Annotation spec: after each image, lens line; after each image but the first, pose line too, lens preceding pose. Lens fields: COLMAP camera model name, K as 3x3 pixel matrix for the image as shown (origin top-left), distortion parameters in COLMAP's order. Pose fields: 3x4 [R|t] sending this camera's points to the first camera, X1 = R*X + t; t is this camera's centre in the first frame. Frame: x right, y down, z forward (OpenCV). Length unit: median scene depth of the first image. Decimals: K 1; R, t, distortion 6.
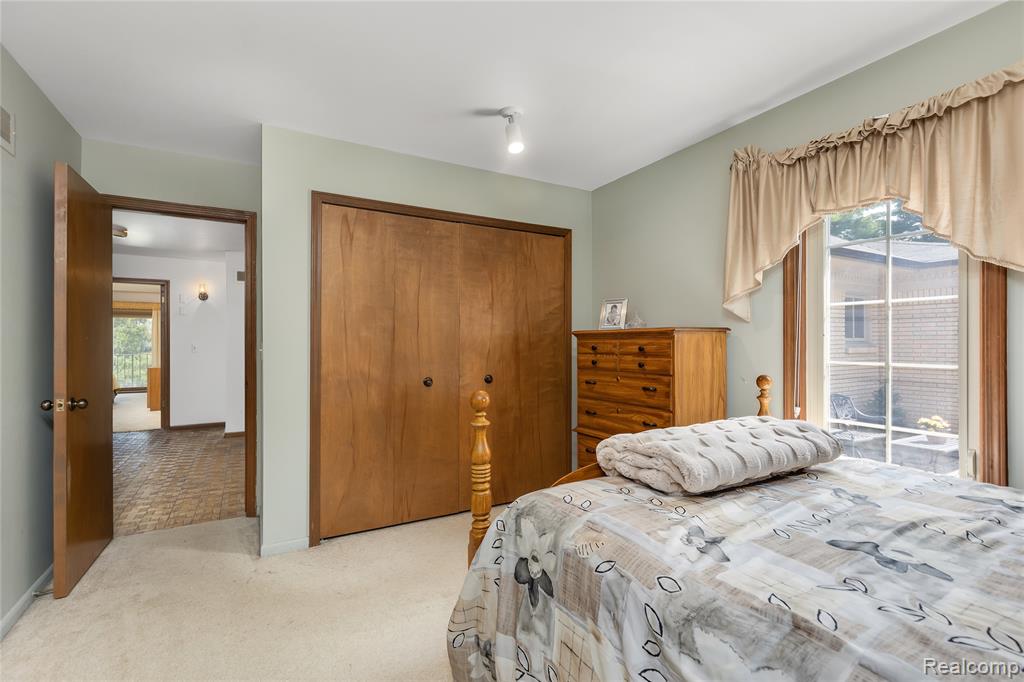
lens RADIAL K [[459.1, 0, 511.2], [0, 459.1, 342.1], [0, 0, 1]] dist [0.002318, 0.000413]
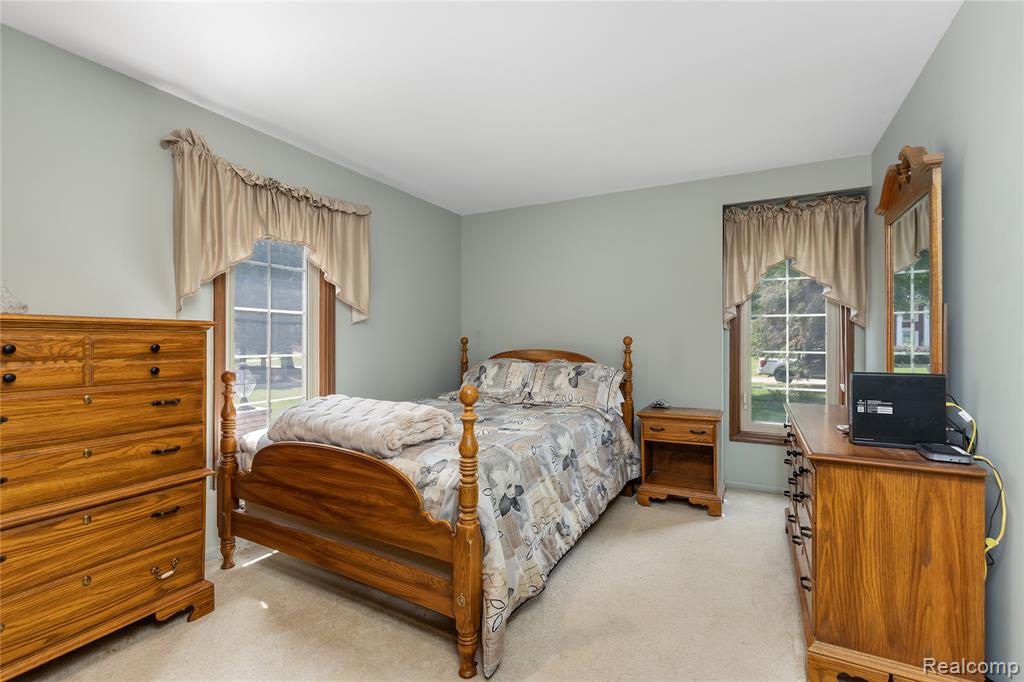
lens RADIAL K [[459.1, 0, 509.5], [0, 459.1, 342.9], [0, 0, 1]] dist [0.002318, 0.000413]
pose [[-0.532555, 0.000903, 0.846395, -0.606648], [0.001843, 0.999998, 0.000092, 0.007957], [-0.846393, 0.001609, -0.532556, 0.915192]]
